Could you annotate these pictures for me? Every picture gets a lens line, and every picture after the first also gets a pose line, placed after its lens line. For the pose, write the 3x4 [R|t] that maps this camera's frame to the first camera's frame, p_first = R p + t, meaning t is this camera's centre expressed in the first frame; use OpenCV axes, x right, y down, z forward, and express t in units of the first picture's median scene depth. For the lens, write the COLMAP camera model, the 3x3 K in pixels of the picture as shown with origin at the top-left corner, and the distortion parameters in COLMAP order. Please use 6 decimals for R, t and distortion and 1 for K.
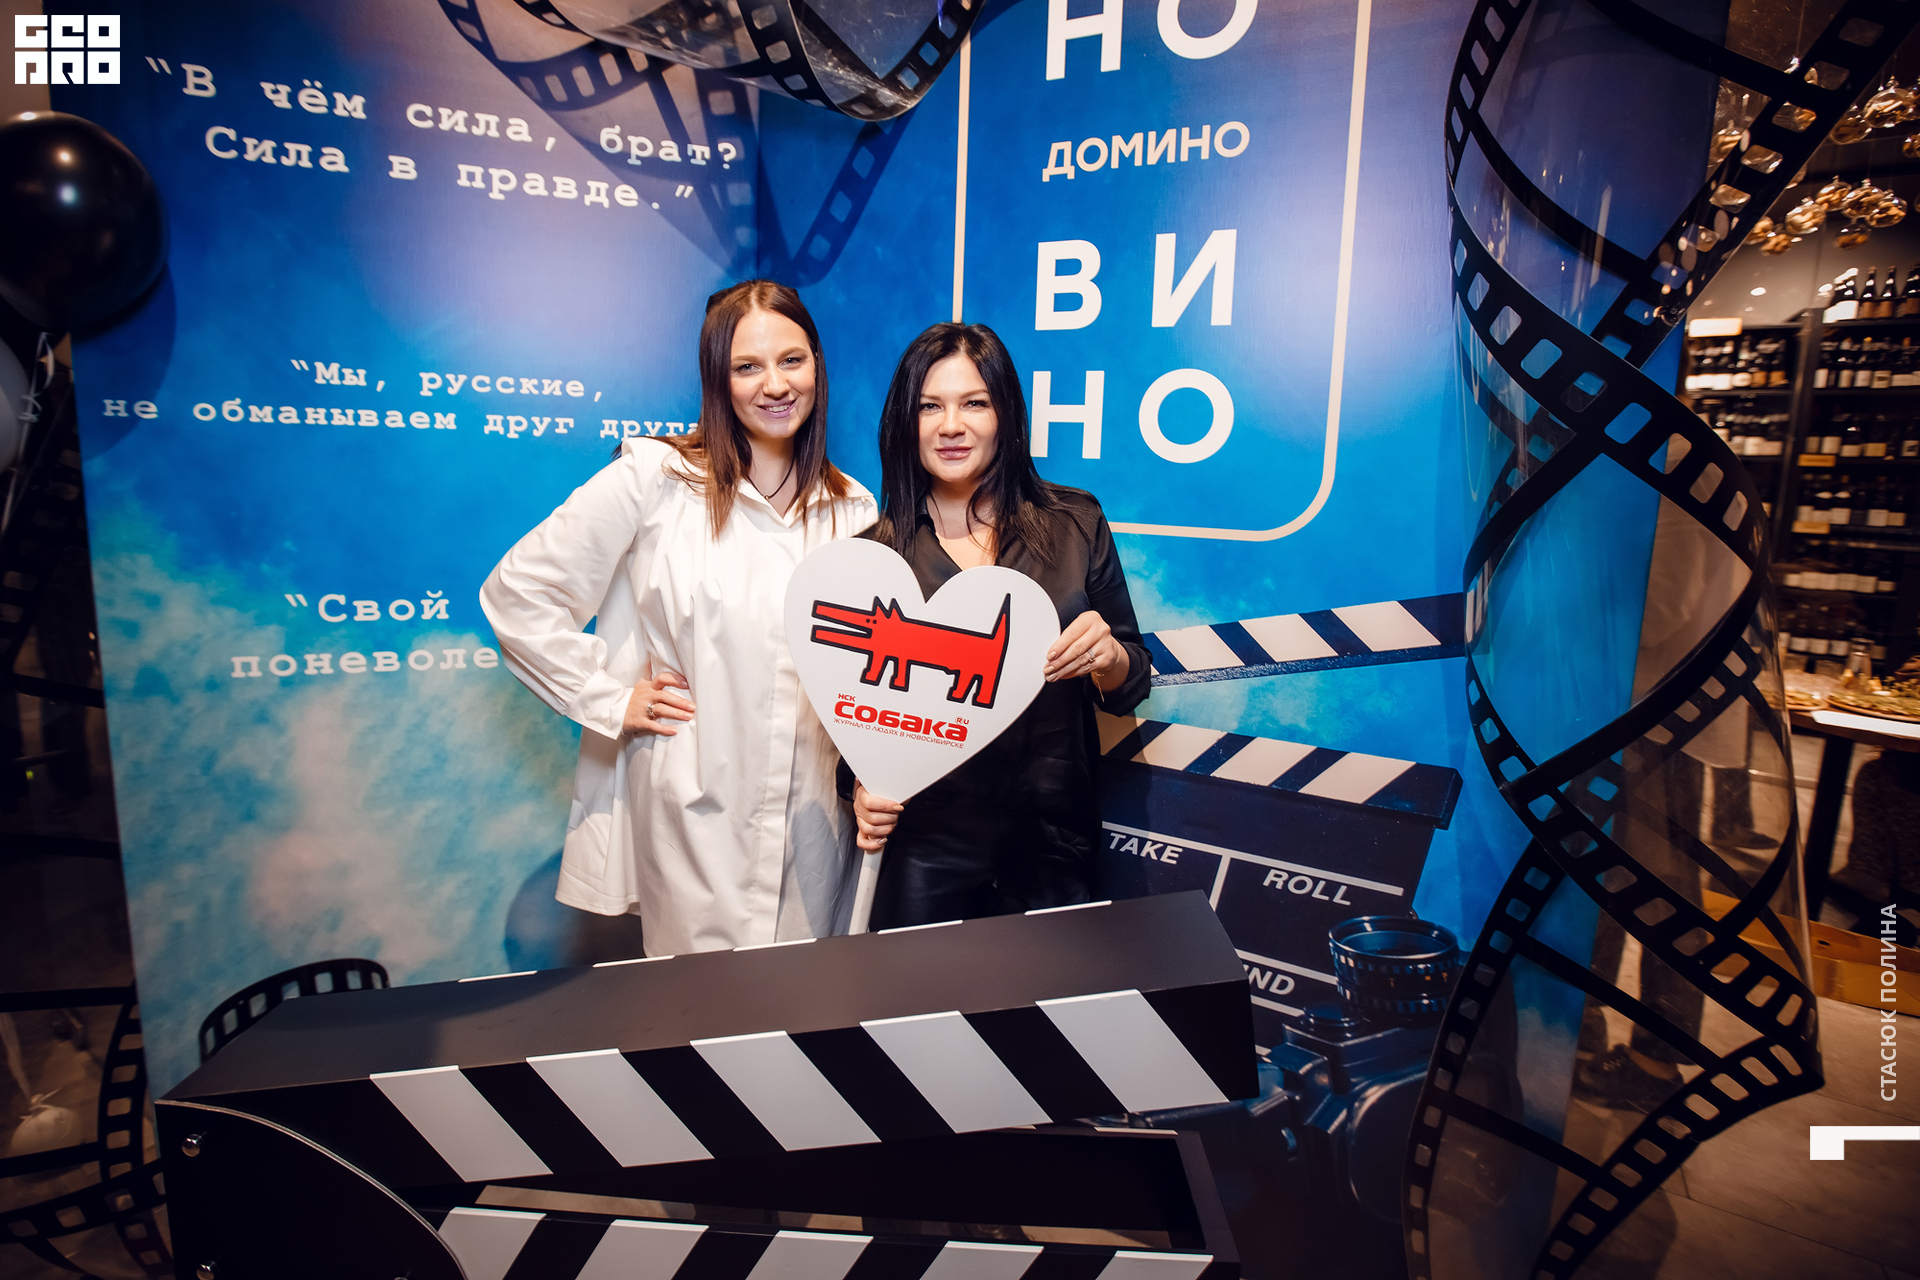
lens RADIAL K [[927.4, 0, 933.5], [0, 927.4, 603.1], [0, 0, 1]] dist [-0.054394, 0.024866]
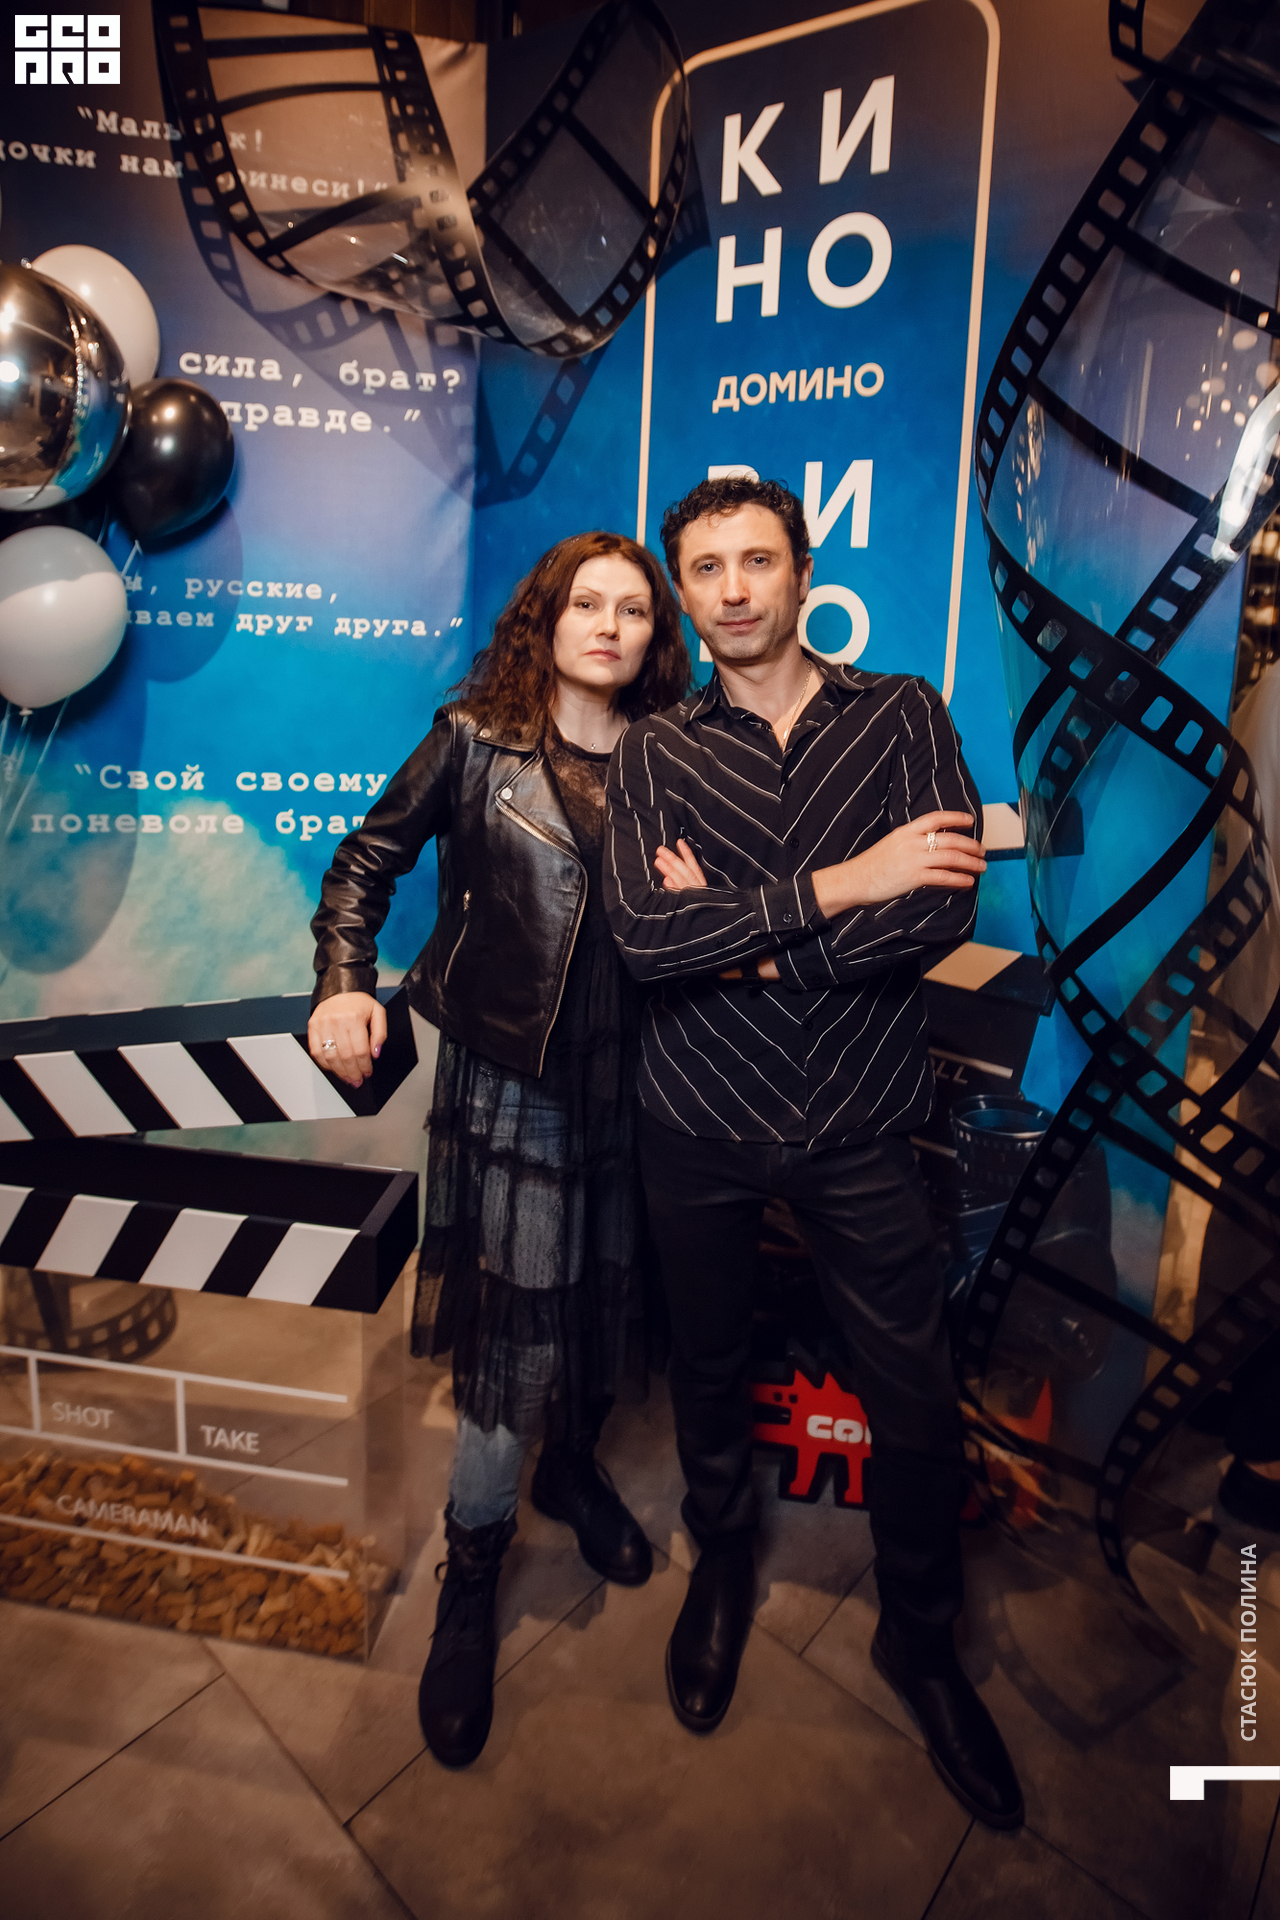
lens RADIAL K [[1083.1, 0, 633.4], [0, 1083.1, 788.1], [0, 0, 1]] dist [-0.060582, 0.031598]
pose [[0.988693, 0.034139, -0.146017, 0.223543], [-0.033706, 0.999417, 0.005441, -0.010932], [0.146117, -0.000458, 0.989267, -0.287677]]
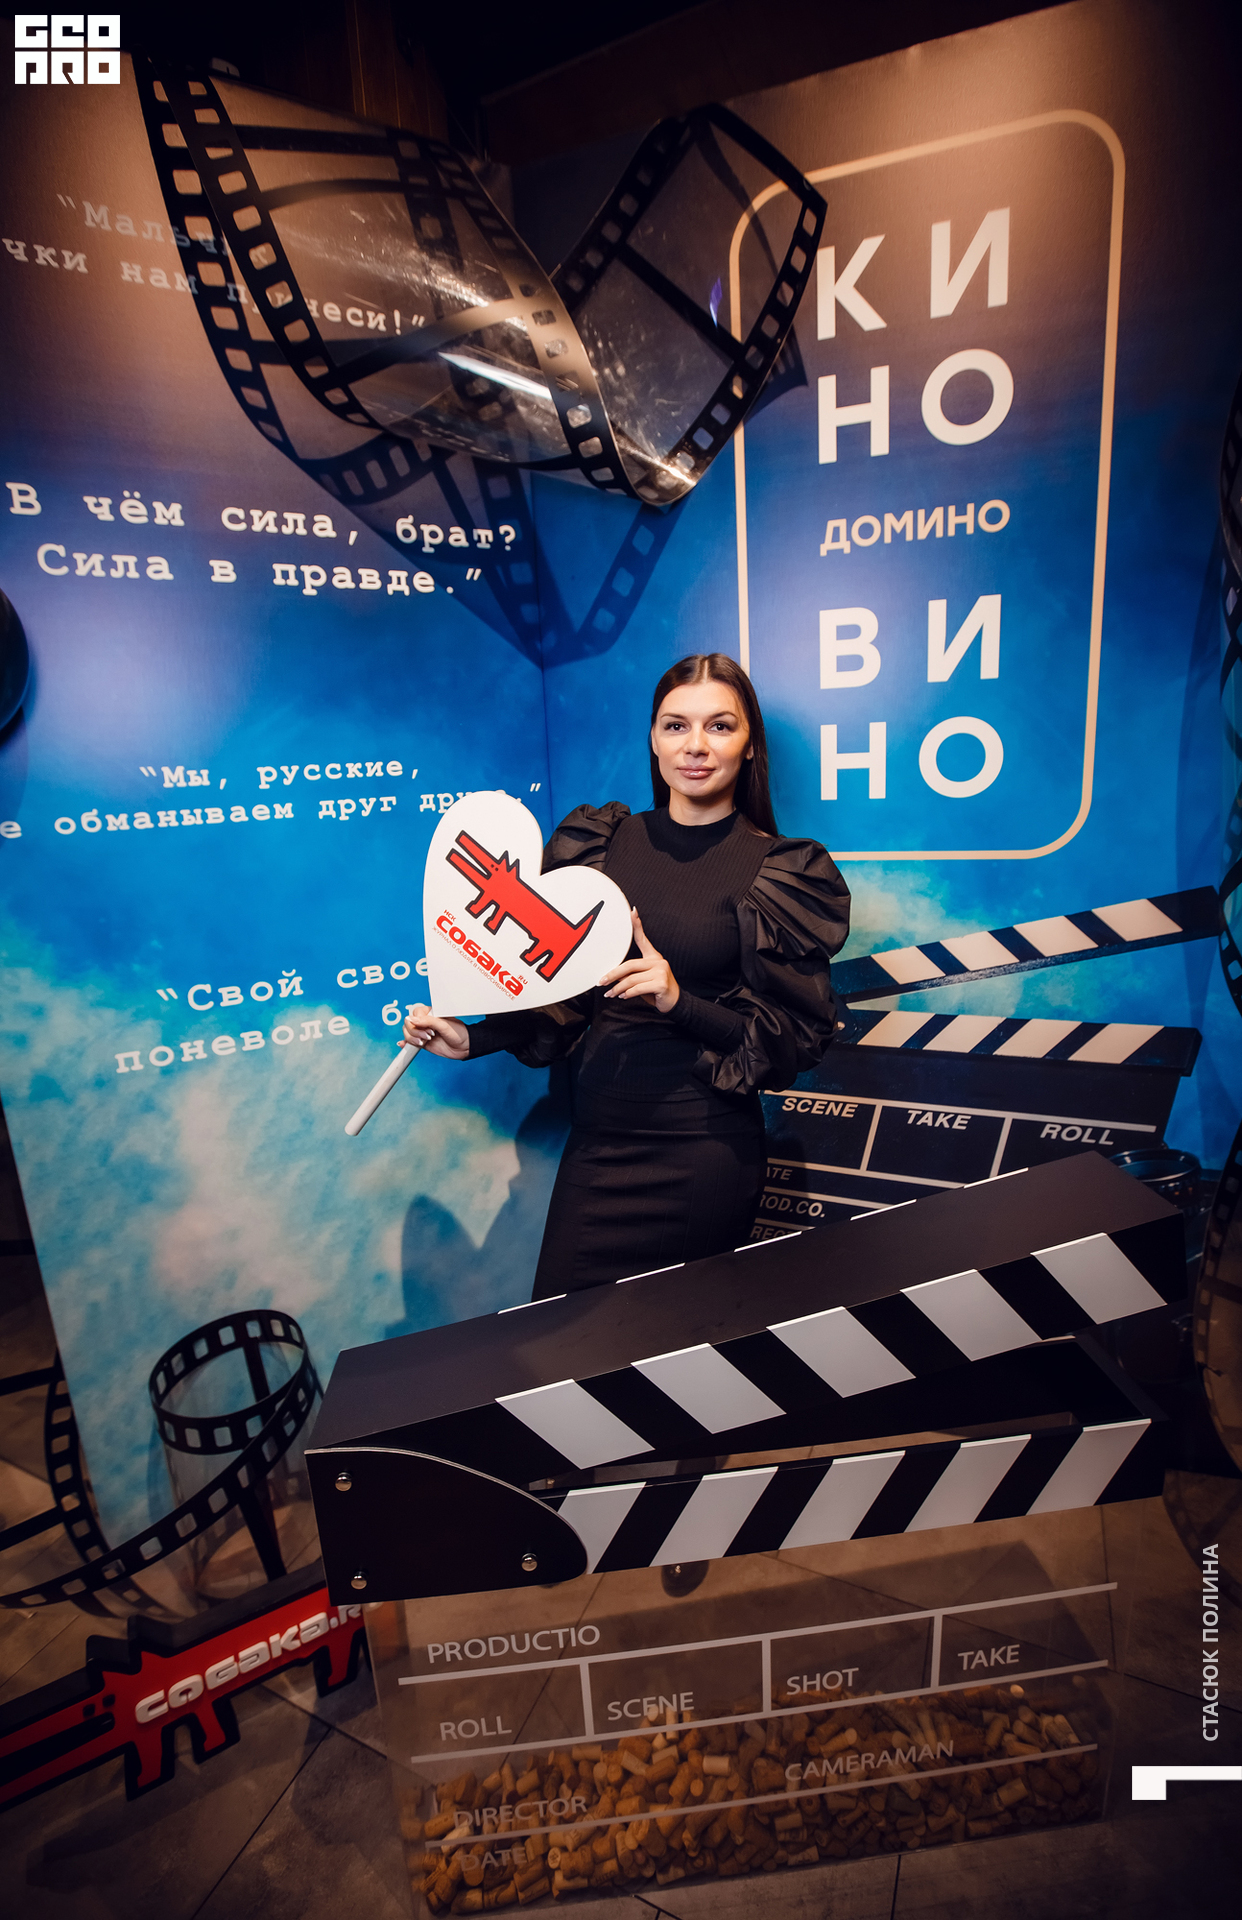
lens RADIAL K [[869.5, 0, 623.4], [0, 869.5, 969.6], [0, 0, 1]] dist [-0.054271, 0.023165]
pose [[0.988026, -0.106894, 0.111256, -0.286789], [0.098003, 0.991757, 0.082545, -0.062820], [-0.119162, -0.070653, 0.990358, -0.053846]]
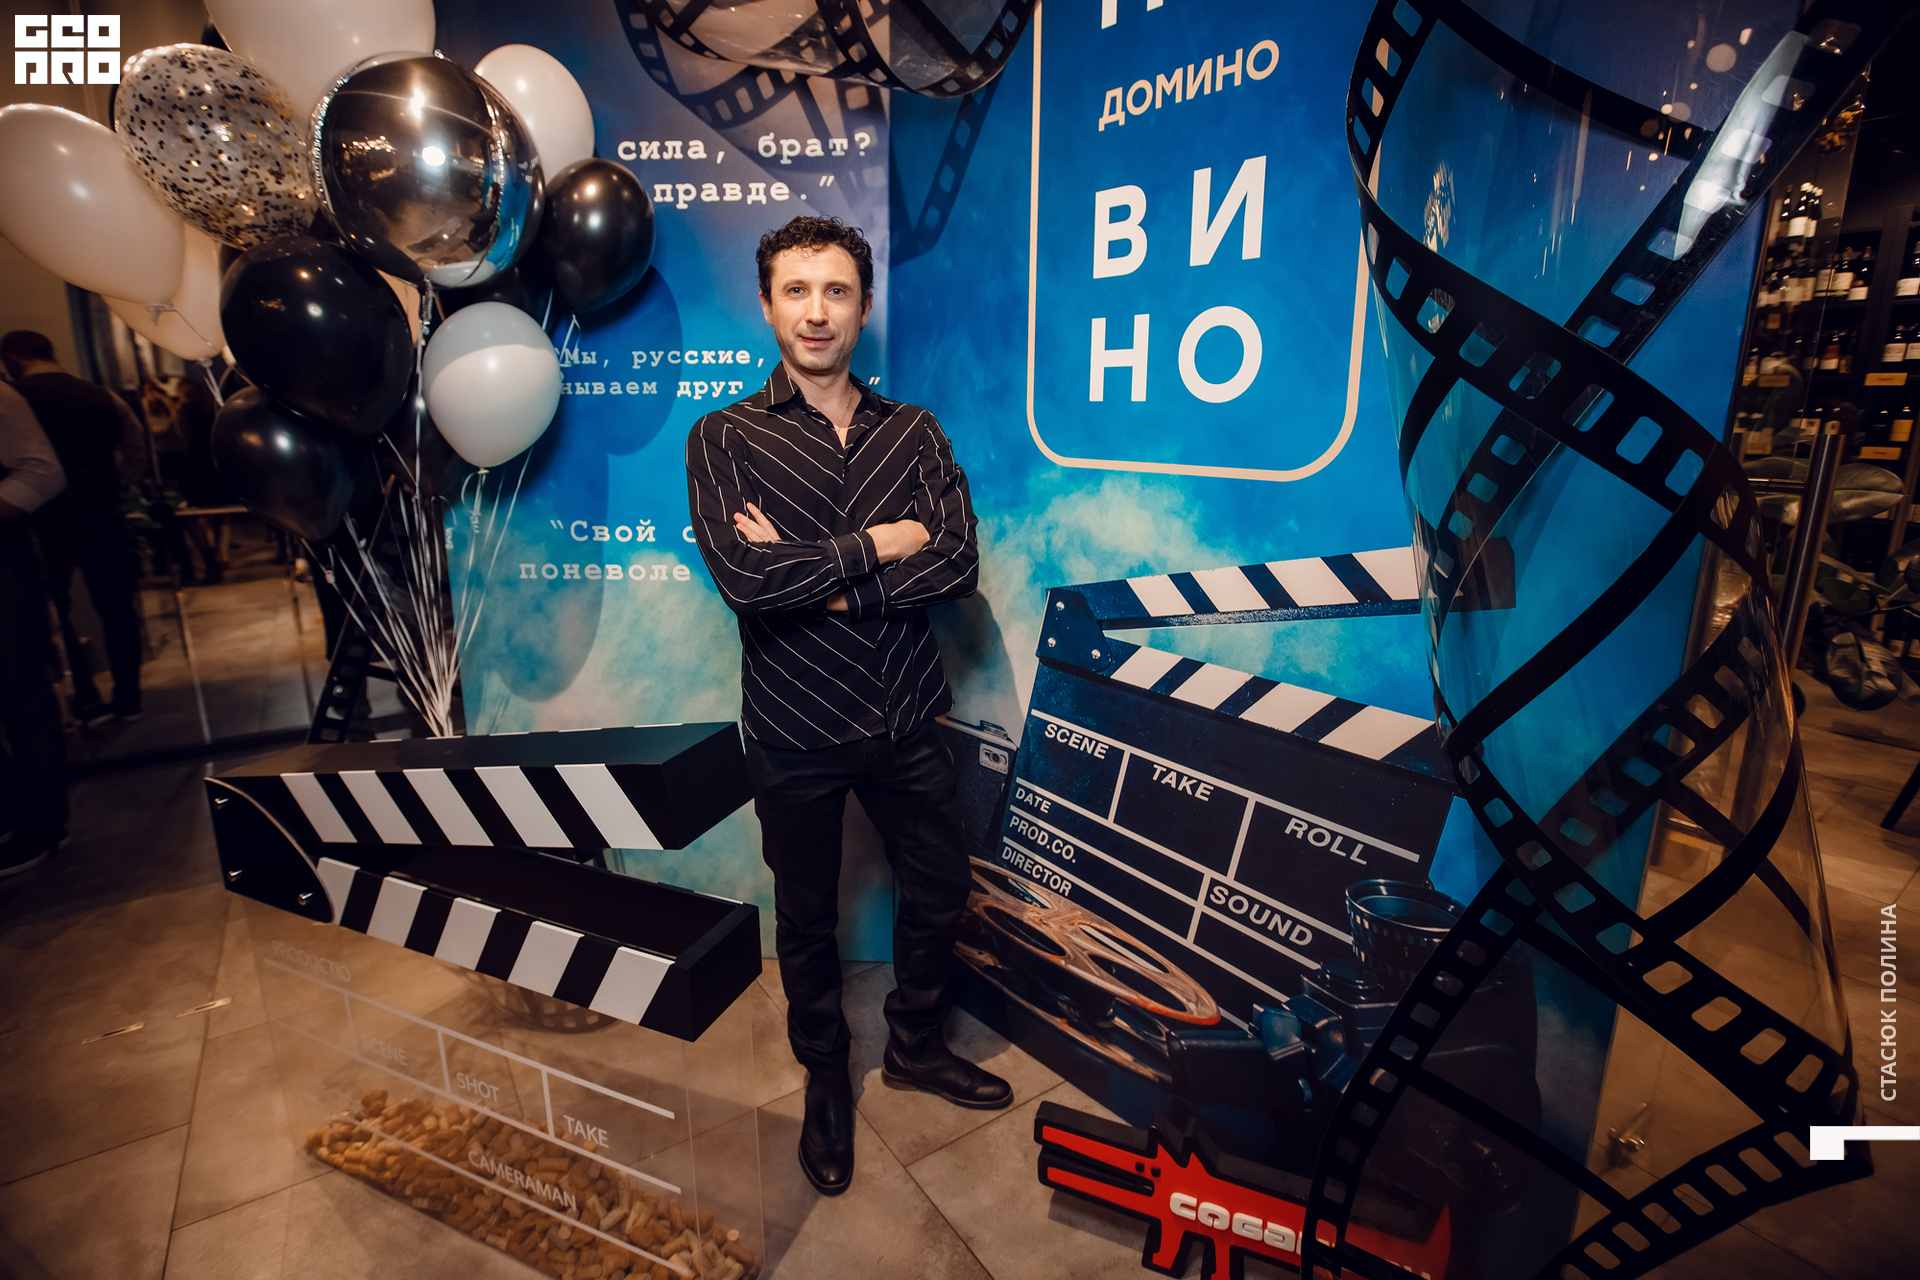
lens RADIAL K [[905.2, 0, 920.7], [0, 905.2, 615.0], [0, 0, 1]] dist [-0.059520, 0.027285]
pose [[0.913088, 0.060031, -0.403319, 0.363512], [-0.032029, 0.996607, 0.075826, 0.012932], [0.406502, -0.056318, 0.911913, -0.024000]]
